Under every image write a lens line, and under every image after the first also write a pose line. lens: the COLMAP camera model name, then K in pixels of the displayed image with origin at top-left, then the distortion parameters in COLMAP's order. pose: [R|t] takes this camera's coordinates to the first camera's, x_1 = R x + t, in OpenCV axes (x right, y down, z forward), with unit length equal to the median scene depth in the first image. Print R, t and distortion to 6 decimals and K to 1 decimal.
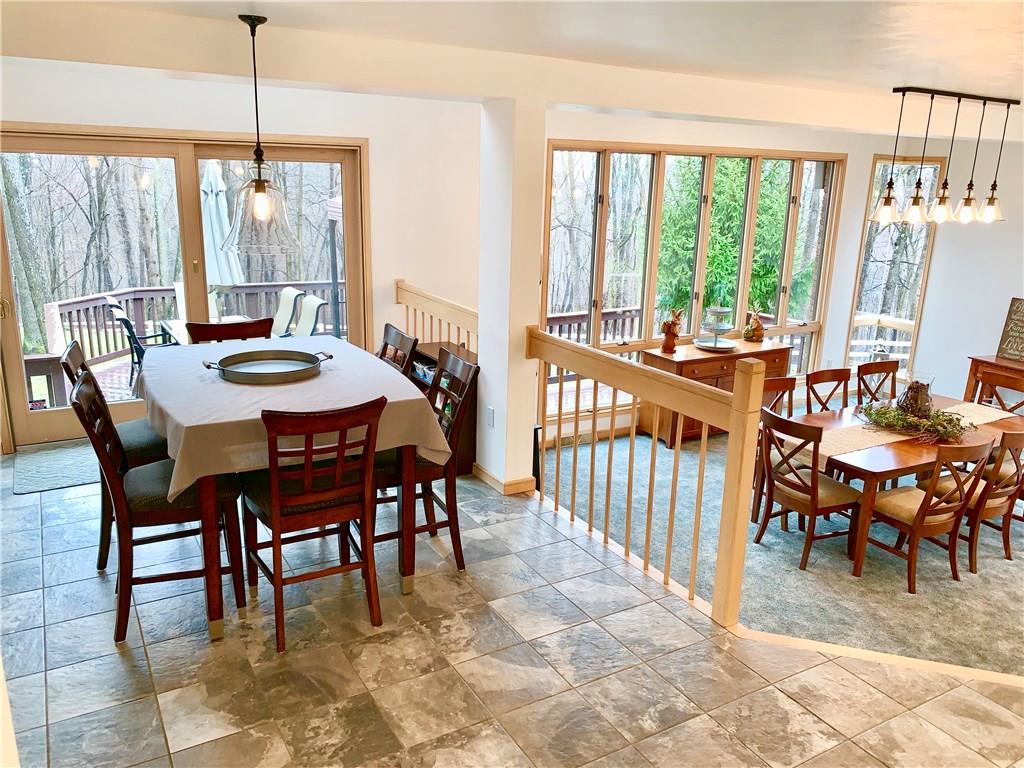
lens RADIAL K [[789.5, 0, 510.3], [0, 789.5, 383.1], [0, 0, 1]] dist [0.006099, -0.020090]
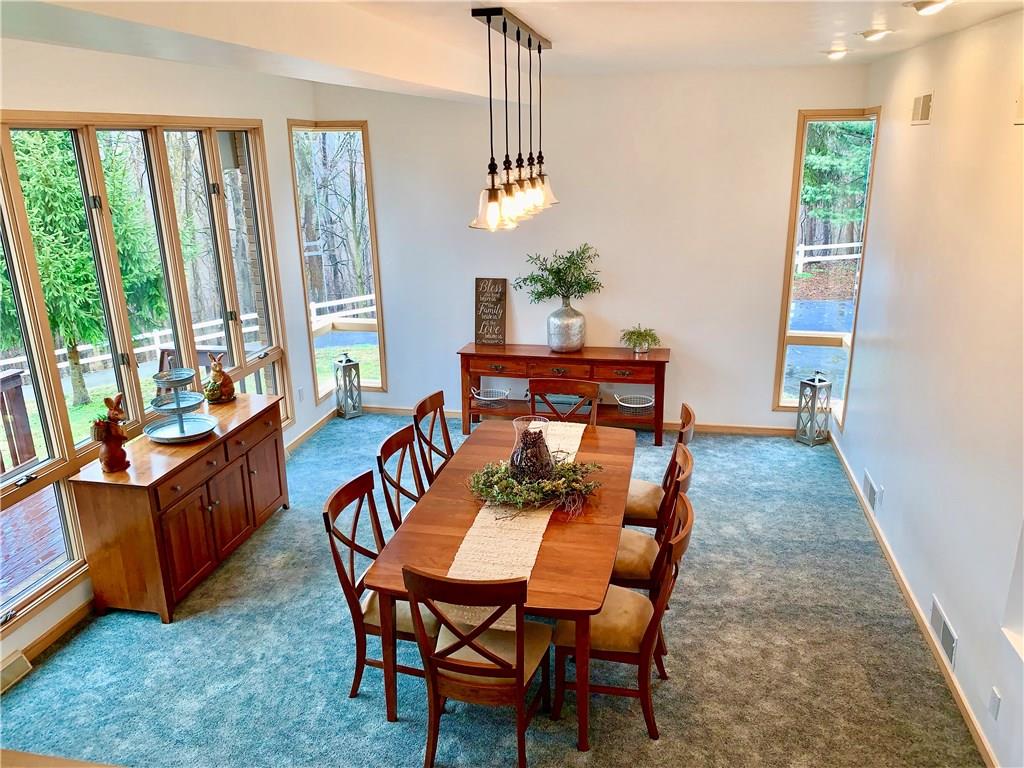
lens RADIAL K [[789.5, 0, 512.7], [0, 789.5, 387.5], [0, 0, 1]] dist [0.006099, -0.020090]
pose [[0.666942, -0.253898, 0.700517, 0.000748], [0.223419, 0.965038, 0.137062, -0.101452], [-0.710825, 0.065096, 0.700350, 0.344776]]
